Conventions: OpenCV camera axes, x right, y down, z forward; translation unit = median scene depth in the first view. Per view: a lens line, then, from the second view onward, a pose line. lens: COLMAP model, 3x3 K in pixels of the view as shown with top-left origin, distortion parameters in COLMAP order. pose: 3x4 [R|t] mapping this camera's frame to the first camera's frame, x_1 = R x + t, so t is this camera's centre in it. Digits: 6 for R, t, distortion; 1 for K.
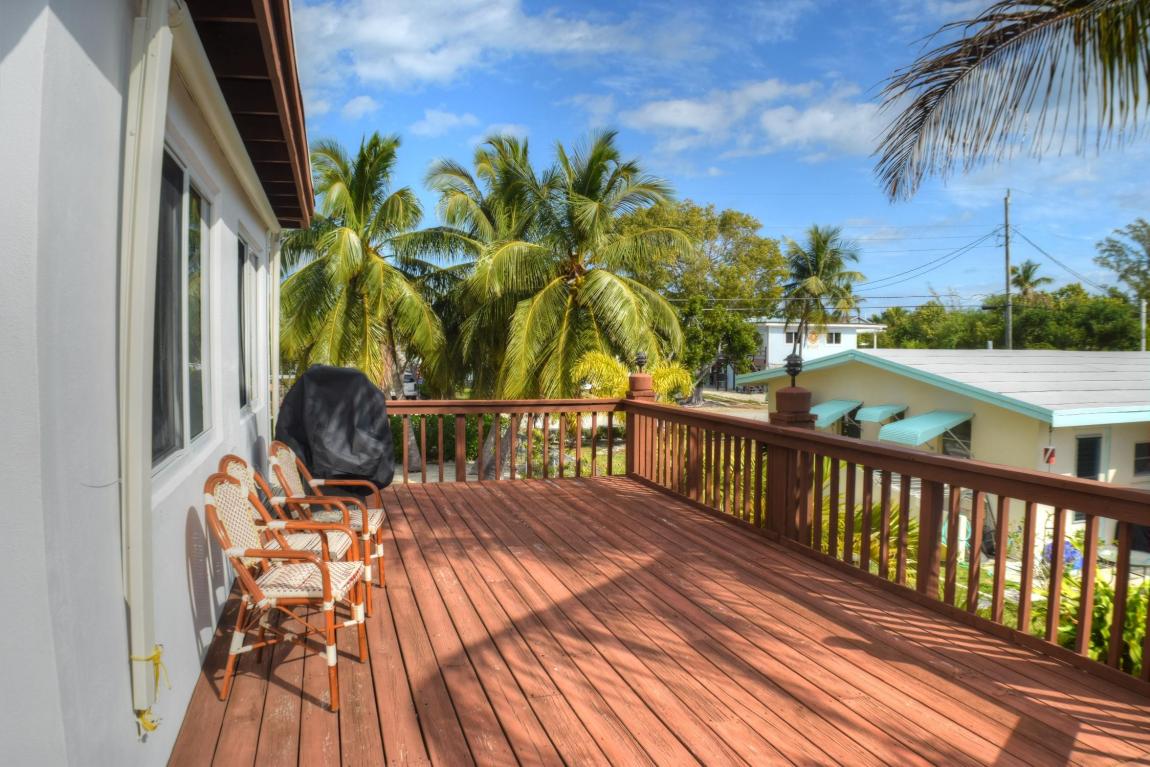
lens RADIAL K [[844.7, 0, 572.4], [0, 844.7, 385.5], [0, 0, 1]] dist [-0.187435, 0.048450]
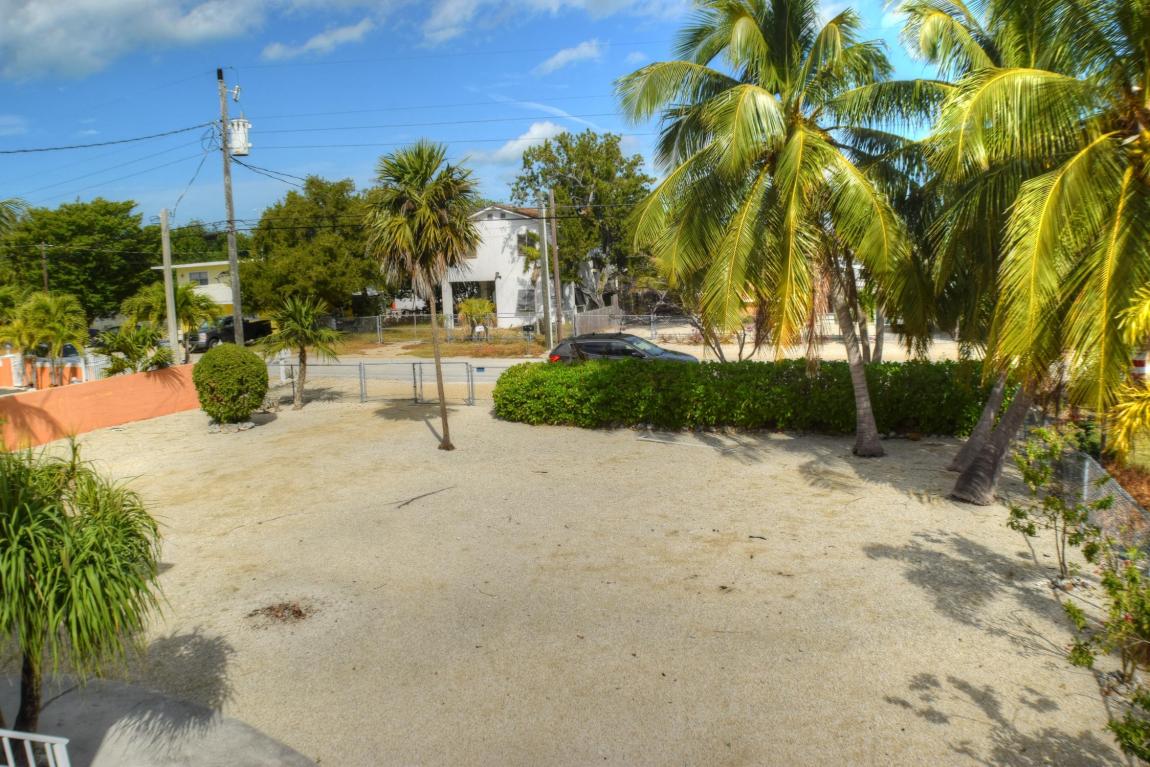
lens RADIAL K [[844.7, 0, 572.4], [0, 844.7, 385.5], [0, 0, 1]] dist [-0.187435, 0.048450]
pose [[0.807443, 0.049718, -0.587847, 0.003616], [0.011715, 0.994895, 0.100236, -0.022847], [0.589830, -0.087821, 0.802738, 0.401486]]
